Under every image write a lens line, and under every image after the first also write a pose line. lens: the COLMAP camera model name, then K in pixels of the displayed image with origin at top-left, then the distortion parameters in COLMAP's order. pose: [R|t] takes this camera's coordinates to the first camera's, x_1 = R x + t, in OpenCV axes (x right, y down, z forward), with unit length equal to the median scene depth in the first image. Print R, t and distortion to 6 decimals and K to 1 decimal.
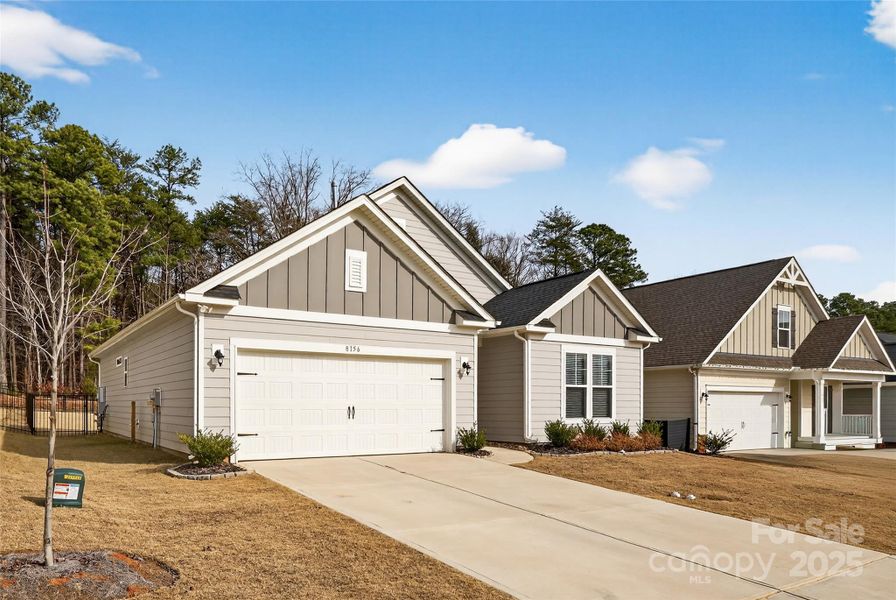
lens RADIAL K [[651.6, 0, 448.0], [0, 651.6, 300.0], [0, 0, 1]] dist [-0.002848, -0.001354]
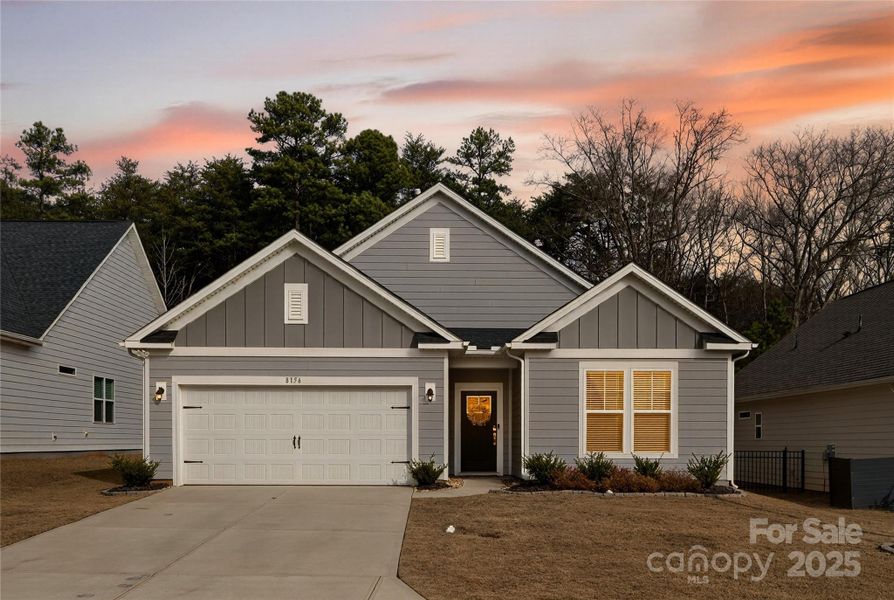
lens RADIAL K [[901.0, 0, 447.0], [0, 901.0, 300.0], [0, 0, 1]] dist [-0.058426, -0.001632]
pose [[0.838043, -0.081612, -0.539465, 0.725980], [0.086706, 0.996105, -0.016000, -0.006376], [0.538670, -0.033366, 0.841856, -0.048427]]
